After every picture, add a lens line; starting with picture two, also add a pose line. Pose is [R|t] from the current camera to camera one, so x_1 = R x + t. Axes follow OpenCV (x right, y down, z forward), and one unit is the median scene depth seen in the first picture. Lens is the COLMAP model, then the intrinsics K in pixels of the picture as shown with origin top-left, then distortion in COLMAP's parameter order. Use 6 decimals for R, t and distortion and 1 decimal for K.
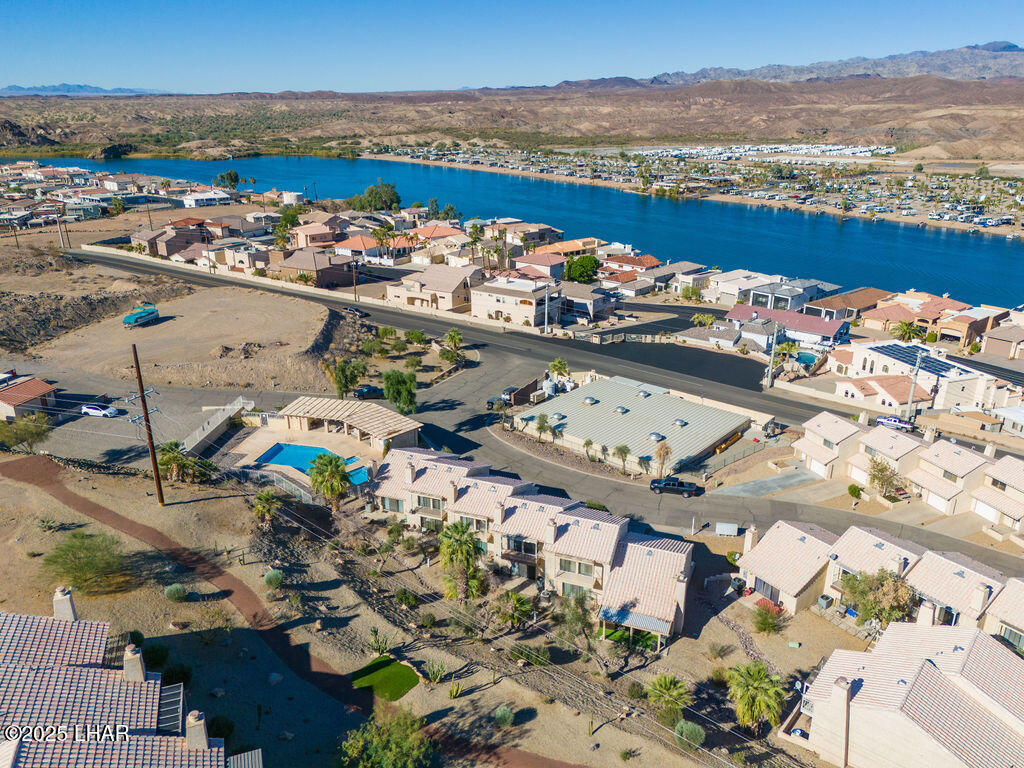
lens RADIAL K [[762.1, 0, 508.8], [0, 762.1, 383.9], [0, 0, 1]] dist [0.068117, -0.057010]
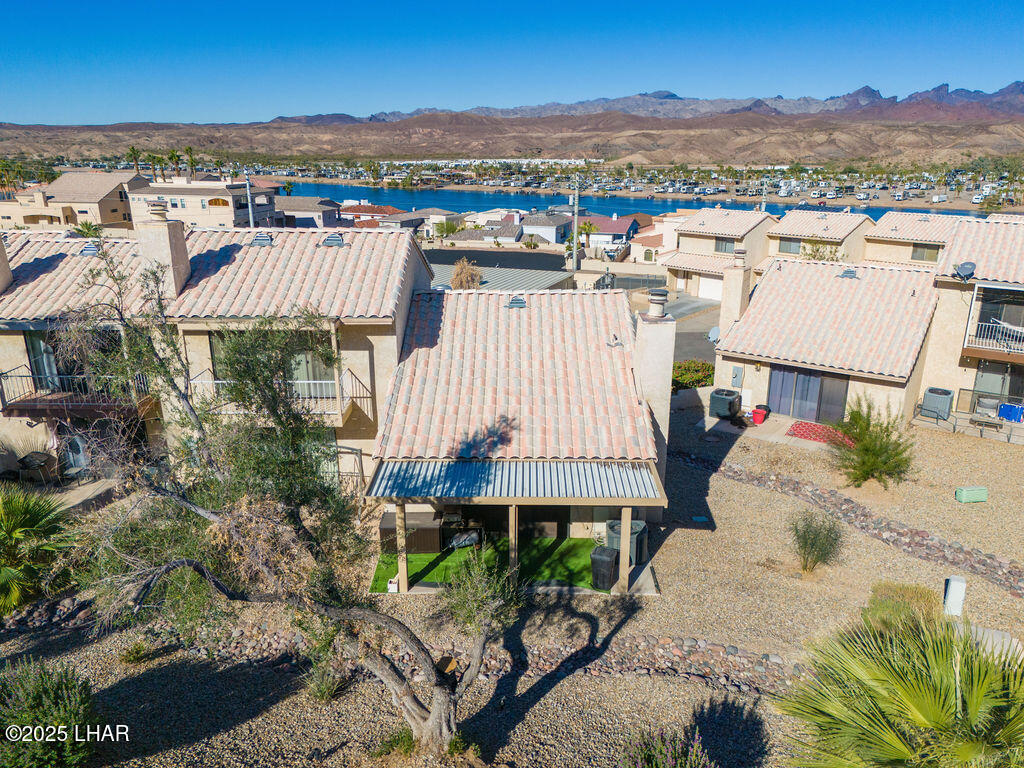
lens RADIAL K [[762.1, 0, 518.2], [0, 762.1, 382.7], [0, 0, 1]] dist [0.068117, -0.057010]
pose [[0.938772, -0.105559, 0.327972, 0.034216], [0.121755, 0.992131, -0.029185, 0.113323], [-0.322310, 0.067330, 0.944237, 0.305715]]
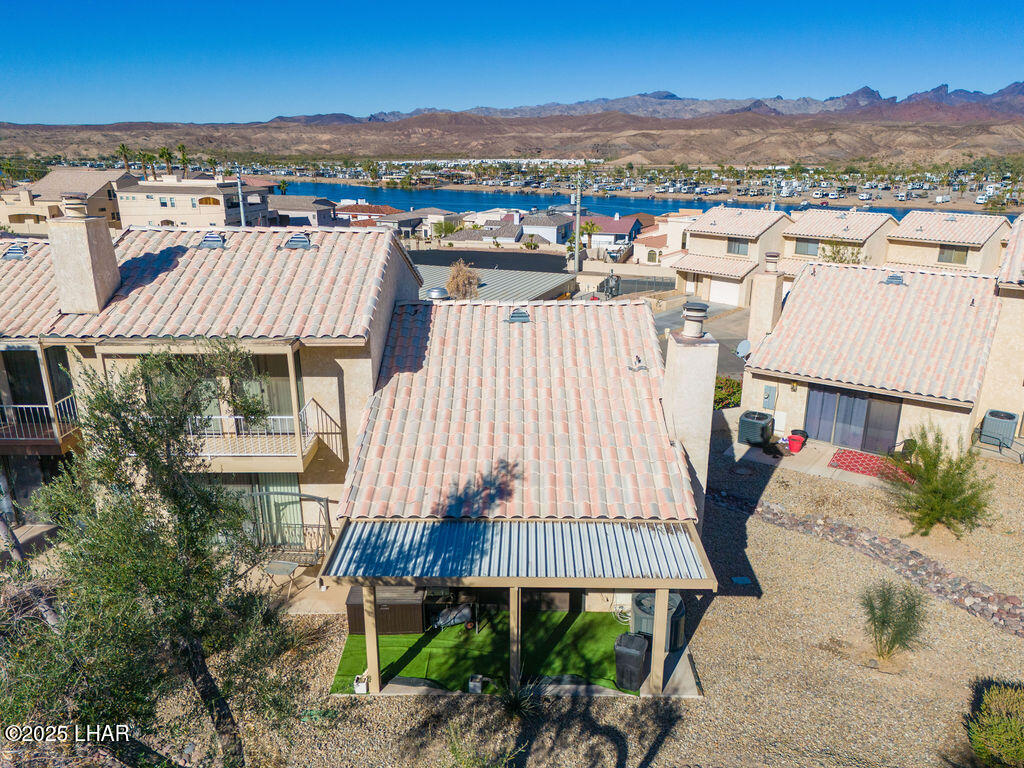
lens RADIAL K [[762.1, 0, 518.0], [0, 762.1, 382.3], [0, 0, 1]] dist [0.068117, -0.057010]
pose [[0.938590, -0.104488, 0.328833, 0.041414], [0.120906, 0.992216, -0.029821, 0.108397], [-0.323157, 0.067748, 0.943917, 0.326152]]
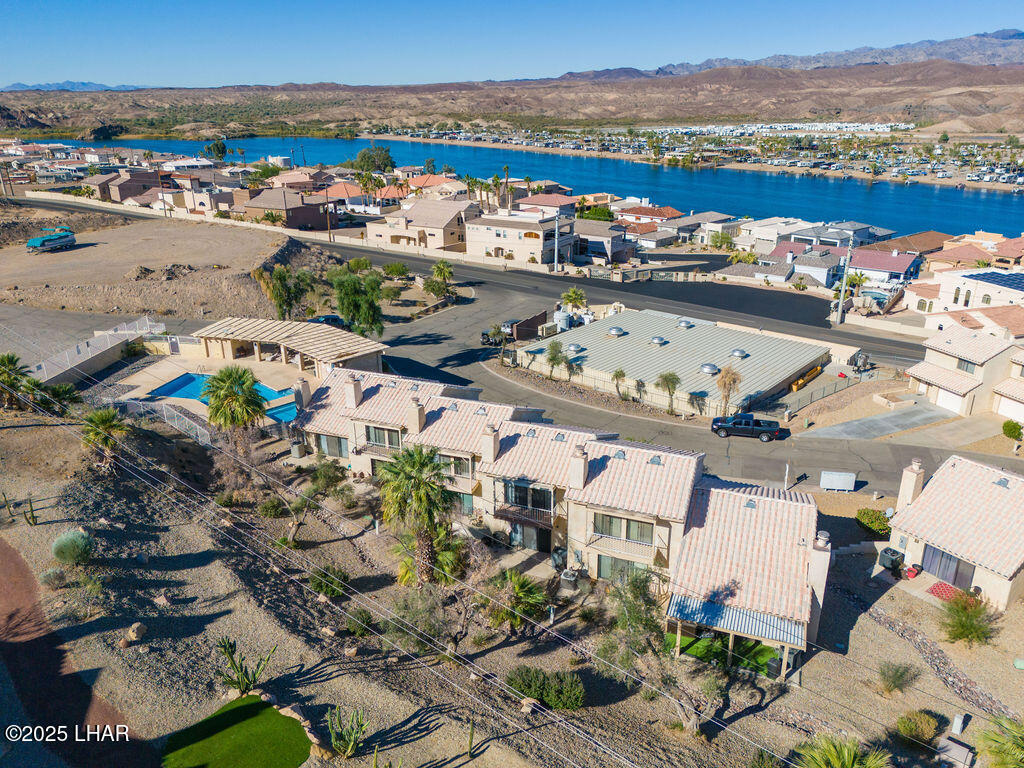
lens RADIAL K [[762.1, 0, 509.0], [0, 762.1, 382.7], [0, 0, 1]] dist [0.068117, -0.057010]
pose [[0.999965, -0.005055, -0.006713, 0.002967], [0.005085, 0.999977, 0.004390, 0.054576], [0.006690, -0.004424, 0.999968, 0.182296]]
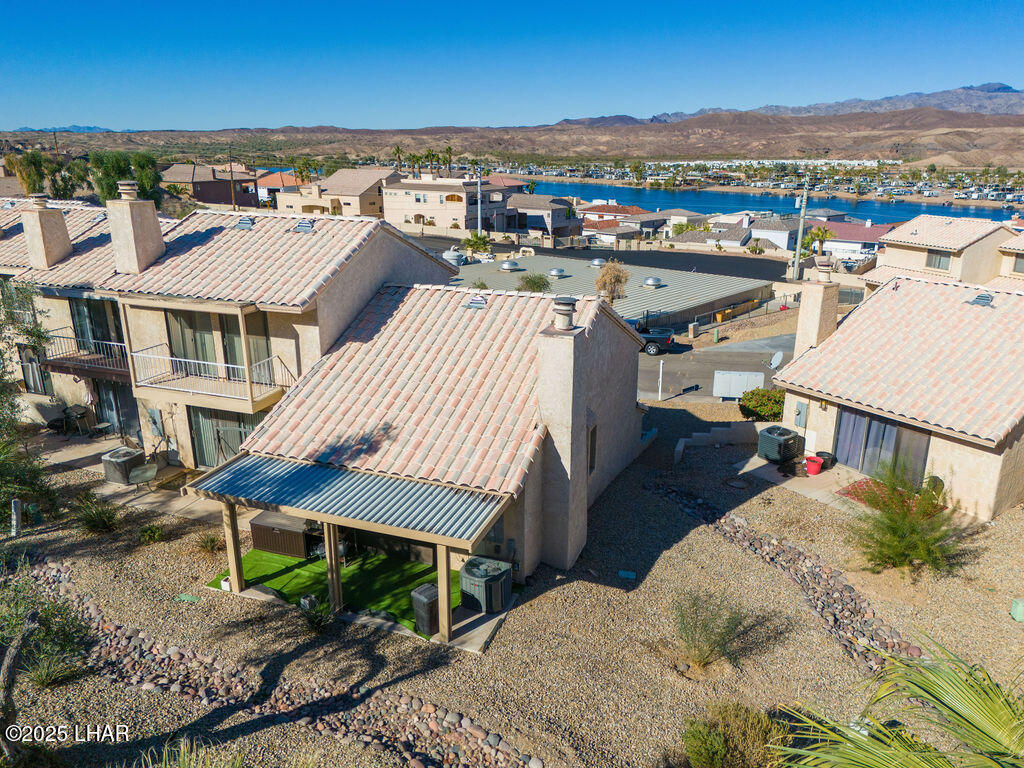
lens RADIAL K [[762.1, 0, 511.0], [0, 762.1, 381.4], [0, 0, 1]] dist [0.068117, -0.057010]
pose [[0.999999, 0.001057, -0.000702, 0.084832], [-0.001093, 0.998626, -0.052386, 0.114420], [0.000646, 0.052387, 0.998627, 0.309573]]
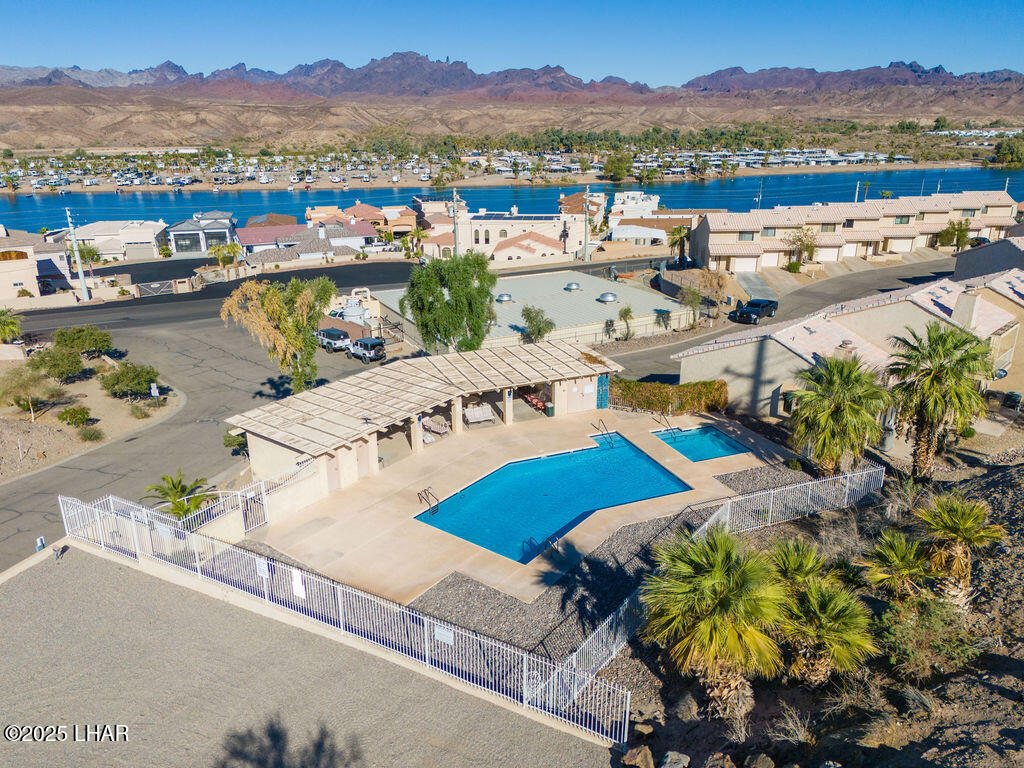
lens RADIAL K [[762.1, 0, 519.0], [0, 762.1, 377.6], [0, 0, 1]] dist [0.068117, -0.057010]
pose [[0.404405, -0.300828, 0.863689, -0.341722], [0.324113, 0.930207, 0.172237, -0.009228], [-0.855224, 0.210279, 0.473683, 0.517976]]
